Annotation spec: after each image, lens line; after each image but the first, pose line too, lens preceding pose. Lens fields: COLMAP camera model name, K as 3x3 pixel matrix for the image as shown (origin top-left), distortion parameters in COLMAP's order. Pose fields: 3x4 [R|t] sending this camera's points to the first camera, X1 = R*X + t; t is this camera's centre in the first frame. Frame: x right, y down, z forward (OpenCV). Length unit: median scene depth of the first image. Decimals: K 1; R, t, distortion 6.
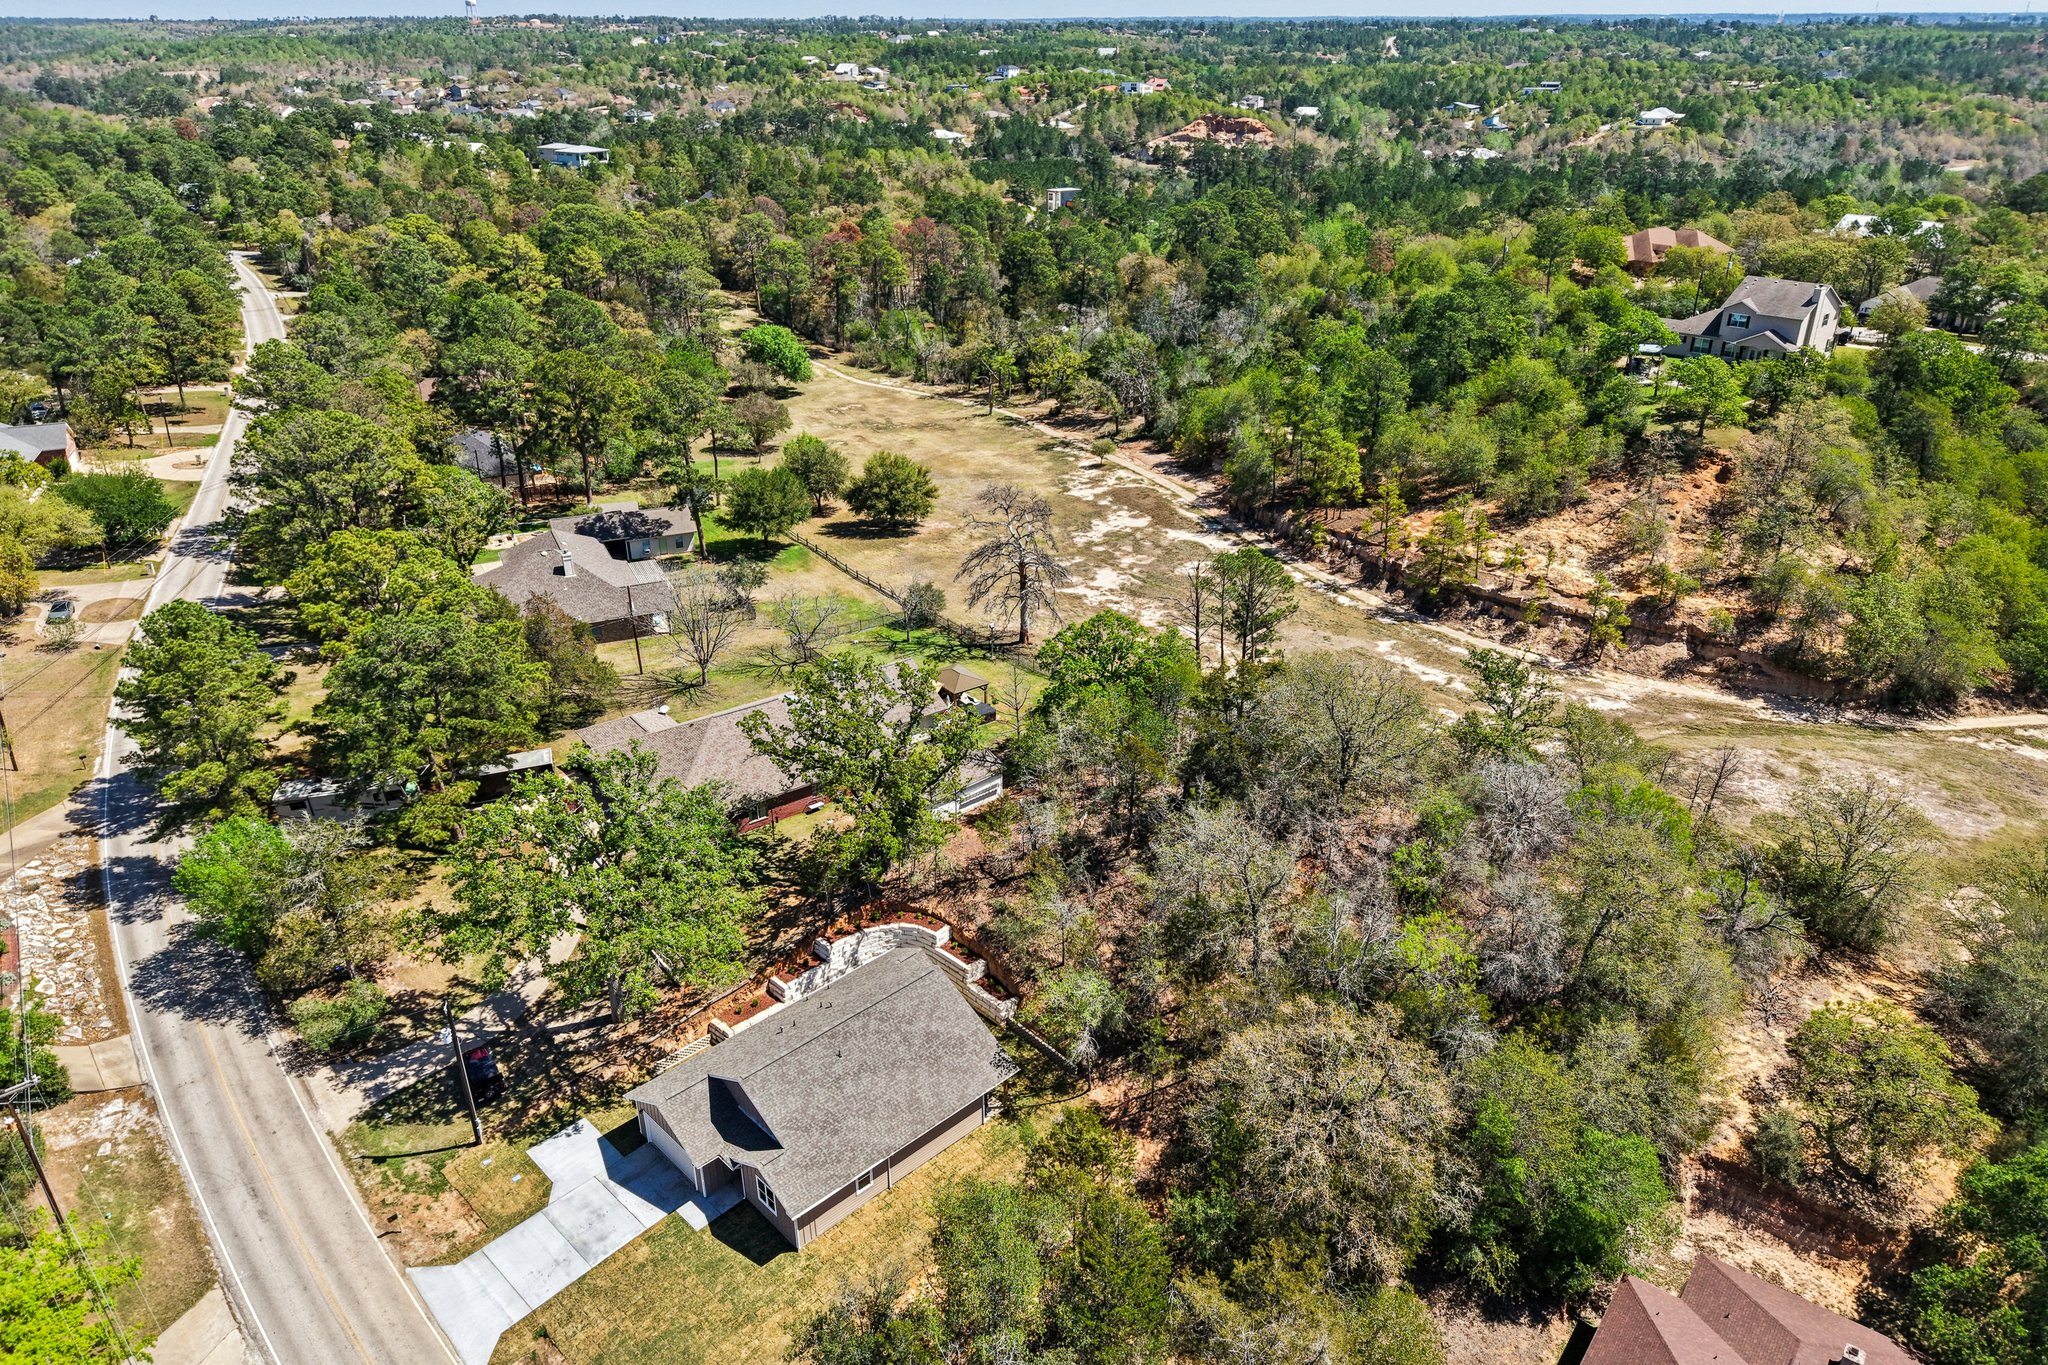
lens RADIAL K [[1377.4, 0, 1009.6], [0, 1377.4, 692.5], [0, 0, 1]] dist [0.045961, -0.052082]
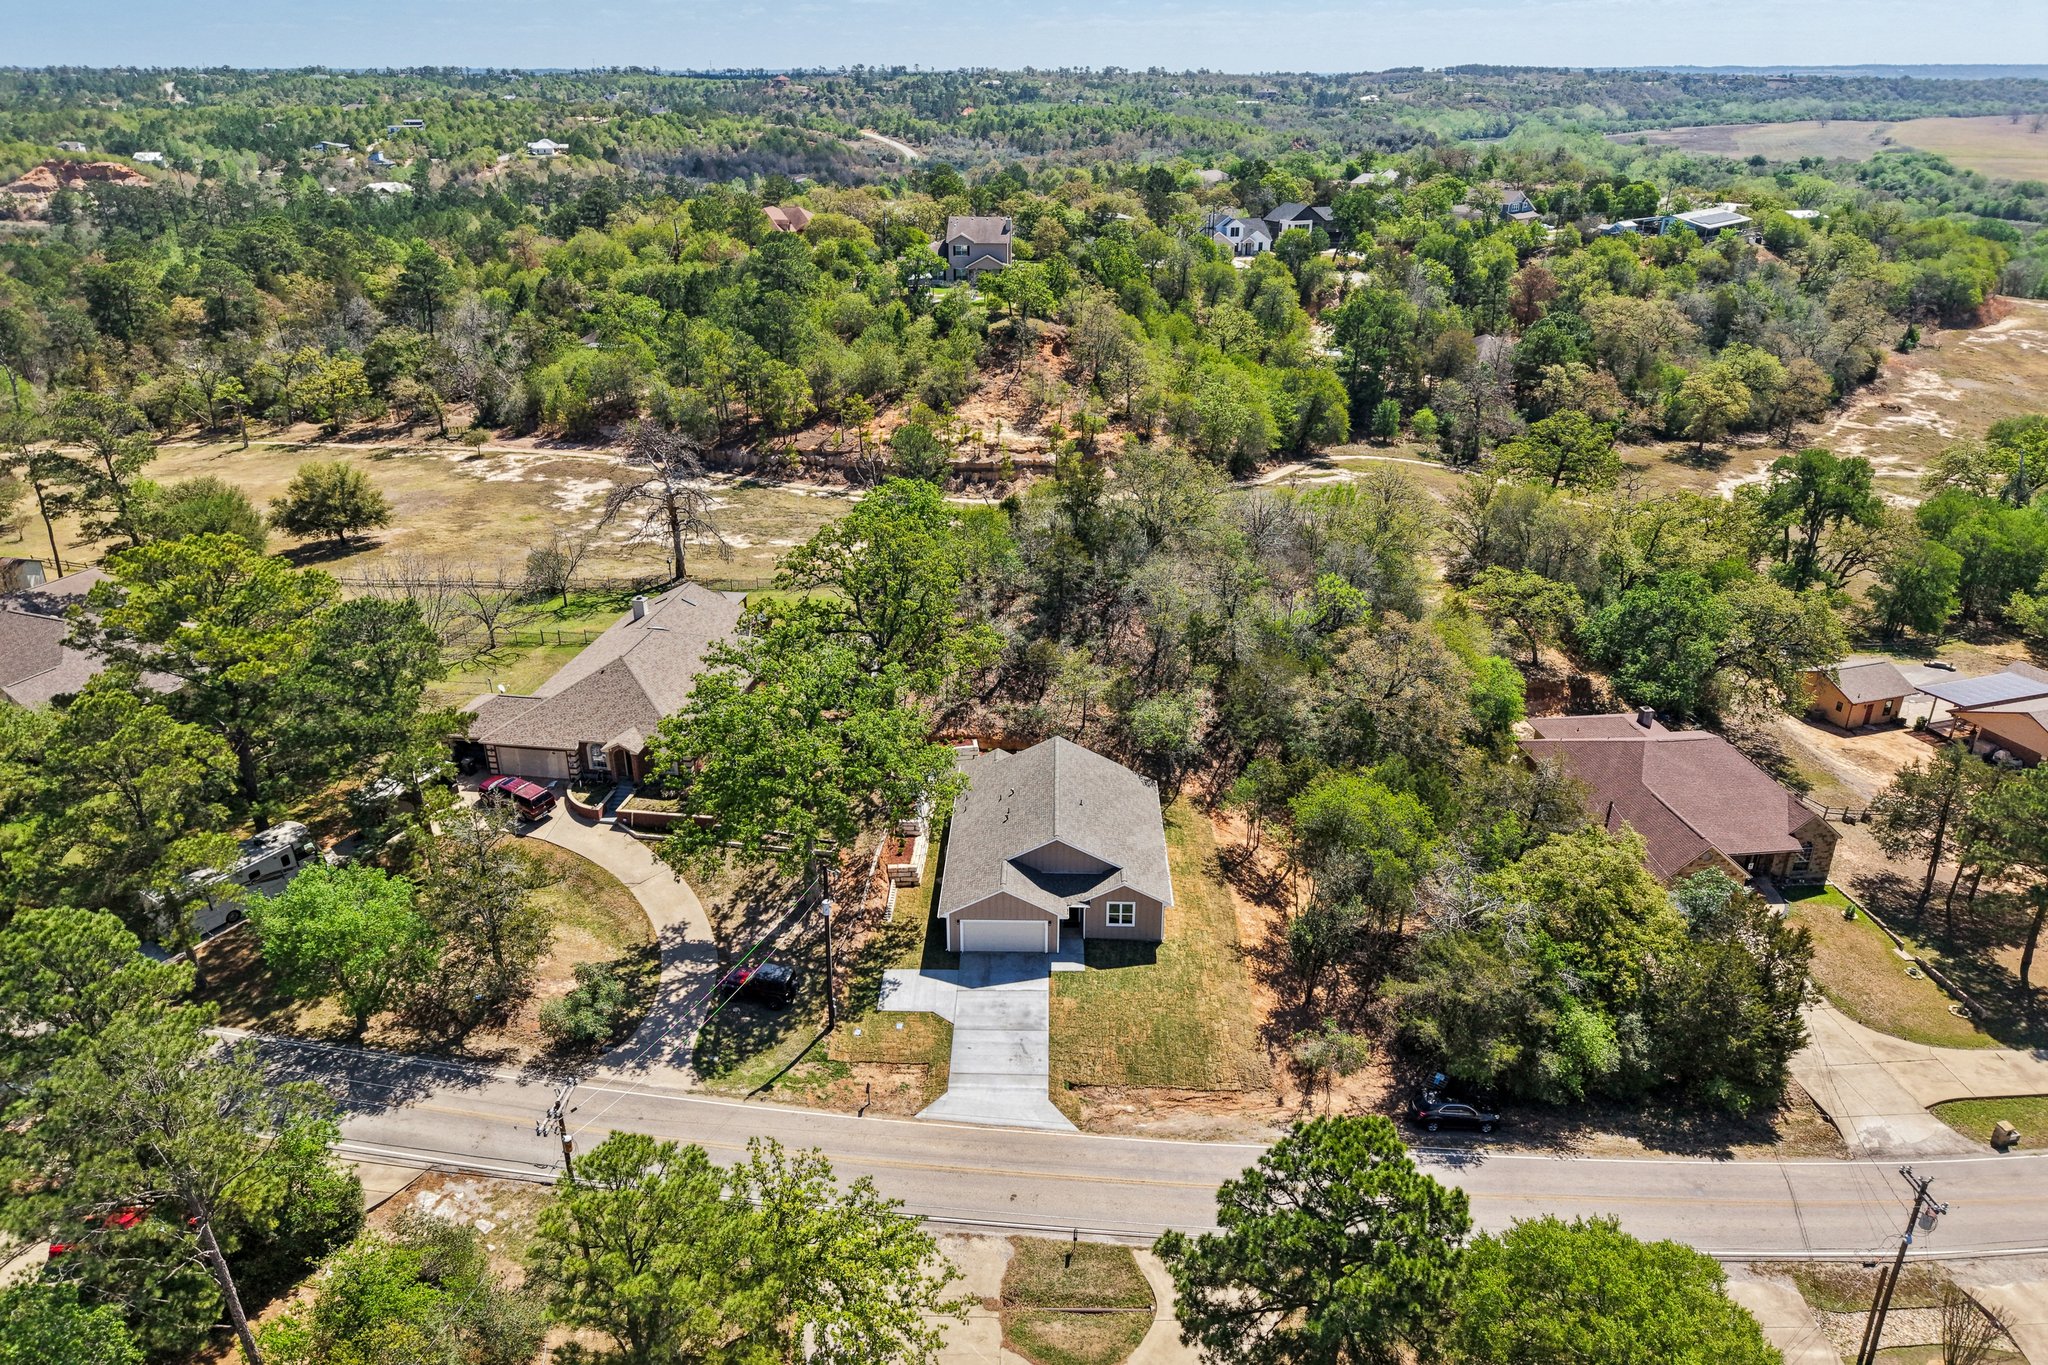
lens RADIAL K [[1377.4, 0, 1018.0], [0, 1377.4, 693.0], [0, 0, 1]] dist [0.045961, -0.052082]
pose [[0.709108, -0.283906, 0.645418, -0.695440], [0.303868, 0.949039, 0.083609, 0.047911], [-0.636263, 0.136834, 0.759240, 0.116243]]
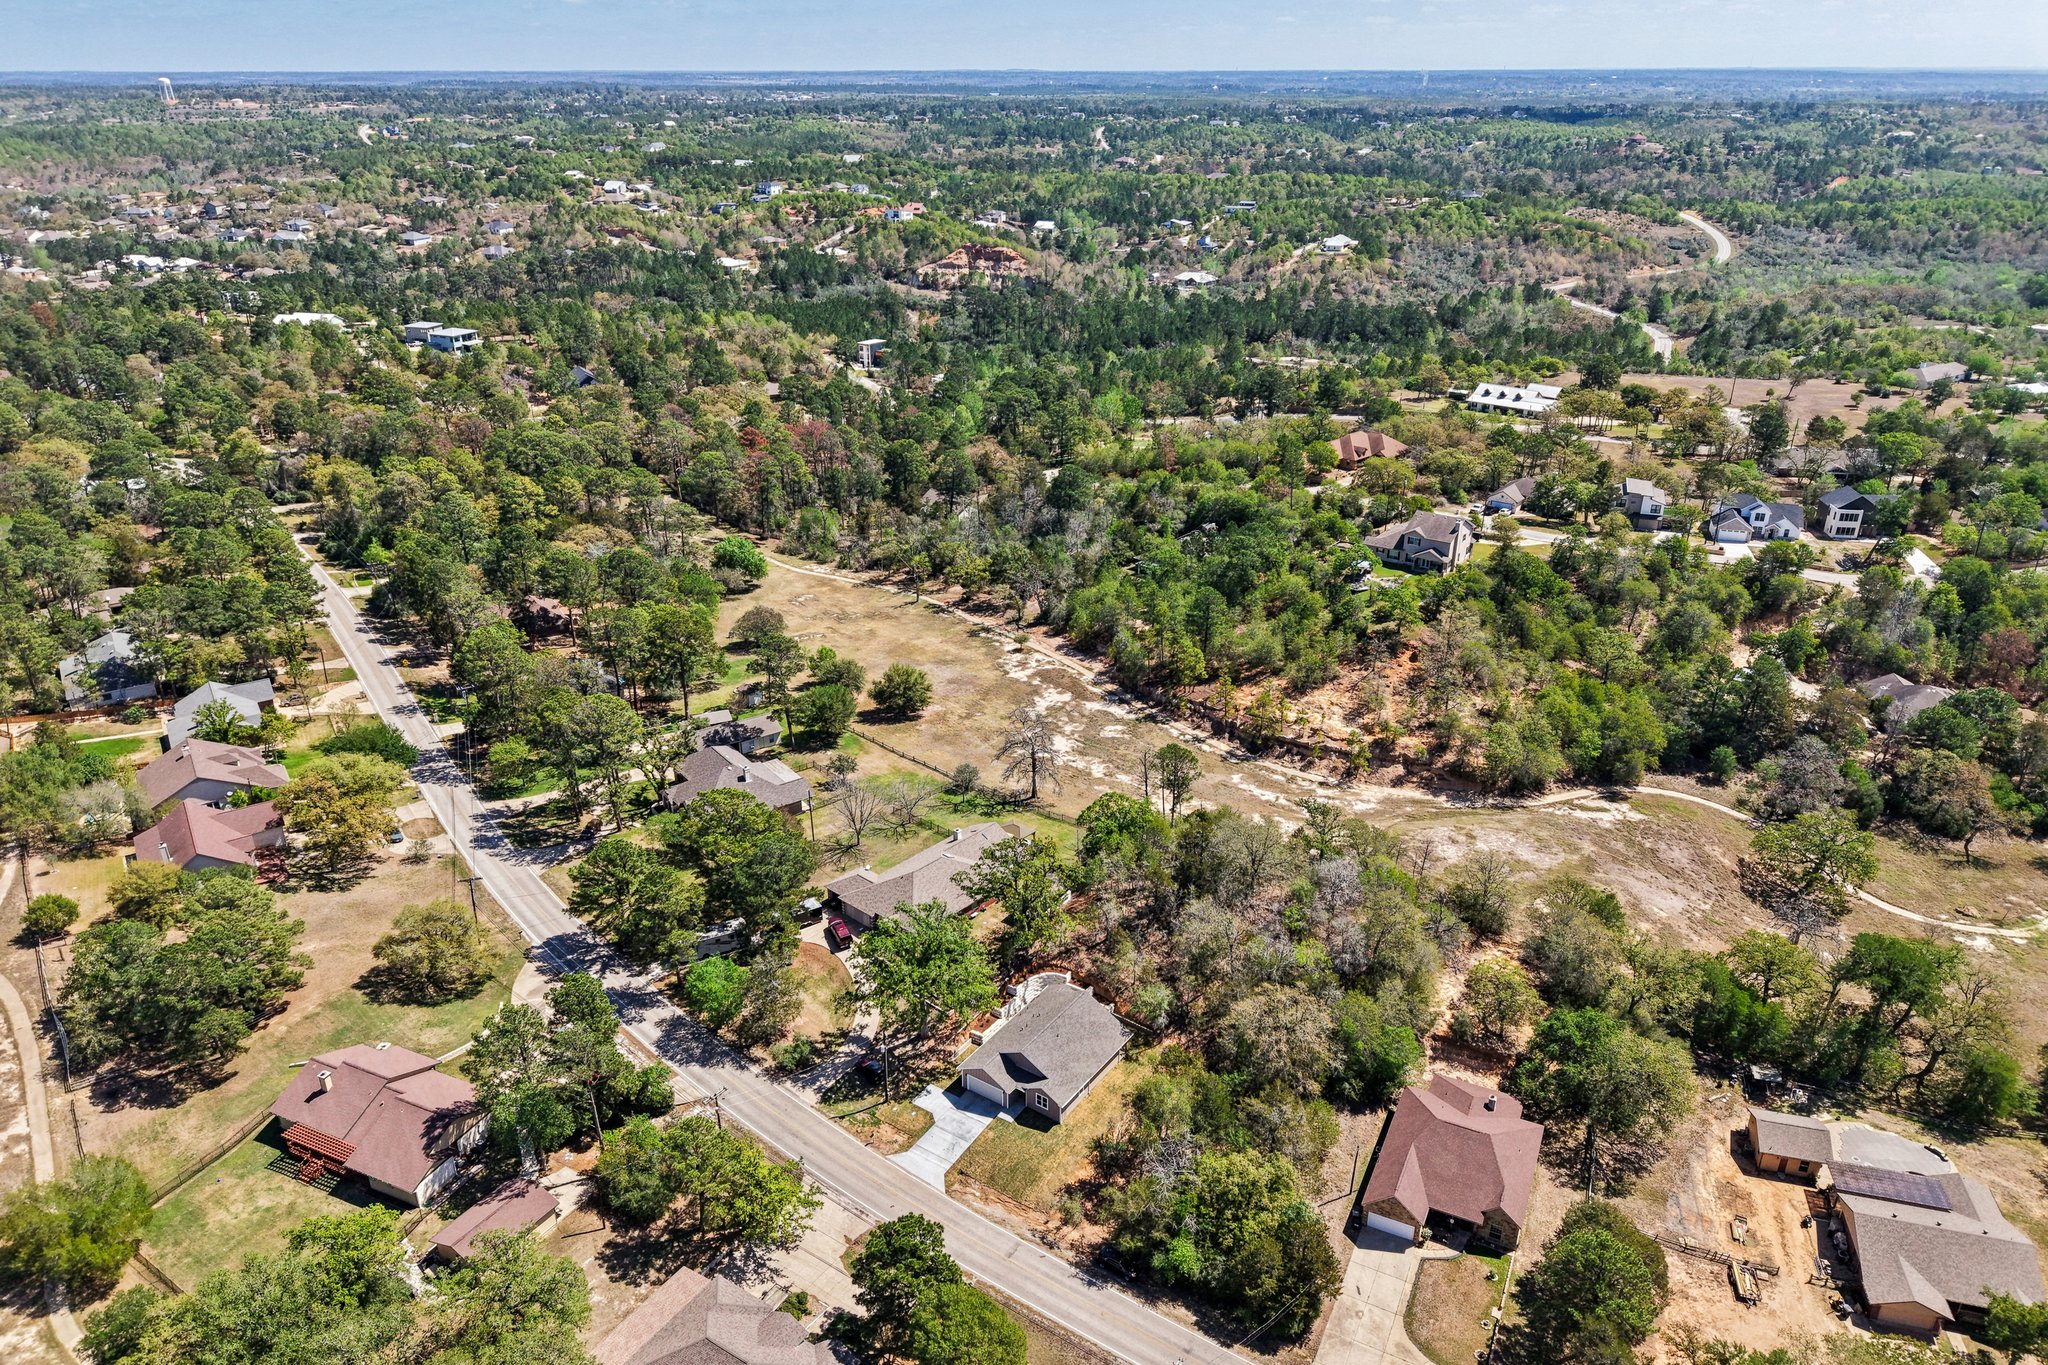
lens RADIAL K [[1377.4, 0, 1013.0], [0, 1377.4, 655.3], [0, 0, 1]] dist [0.045961, -0.052082]
pose [[0.981160, -0.073301, 0.178751, -0.422661], [0.083189, 0.995355, -0.048454, -0.183389], [-0.174369, 0.062411, 0.982701, -0.907607]]
